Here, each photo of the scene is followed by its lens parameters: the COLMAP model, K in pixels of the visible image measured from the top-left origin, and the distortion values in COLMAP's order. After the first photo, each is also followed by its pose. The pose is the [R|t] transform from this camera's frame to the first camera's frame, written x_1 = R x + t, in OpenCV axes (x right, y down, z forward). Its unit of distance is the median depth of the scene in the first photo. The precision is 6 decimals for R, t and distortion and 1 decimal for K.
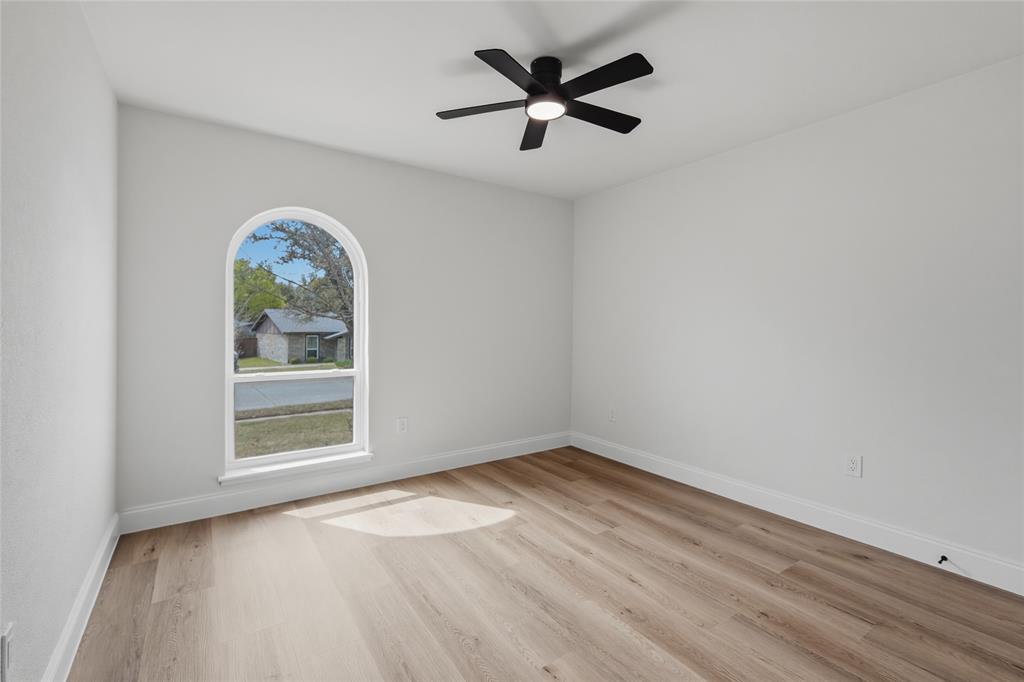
lens RADIAL K [[456.2, 0, 513.5], [0, 456.2, 326.1], [0, 0, 1]] dist [-0.002857, 0.000002]
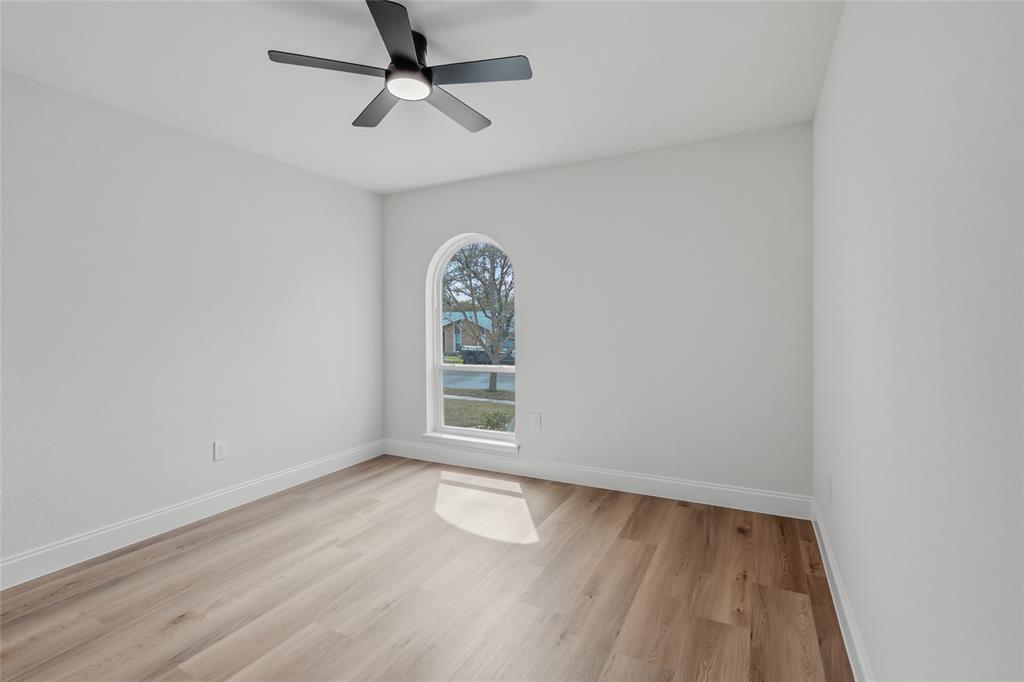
lens RADIAL K [[461.4, 0, 513.6], [0, 461.4, 336.0], [0, 0, 1]] dist [0.000867, 0.000533]
pose [[0.474219, 0.009207, -0.880359, 0.705423], [-0.001046, 0.999951, 0.009894, 0.006655], [0.880406, -0.003771, 0.474205, 0.509962]]
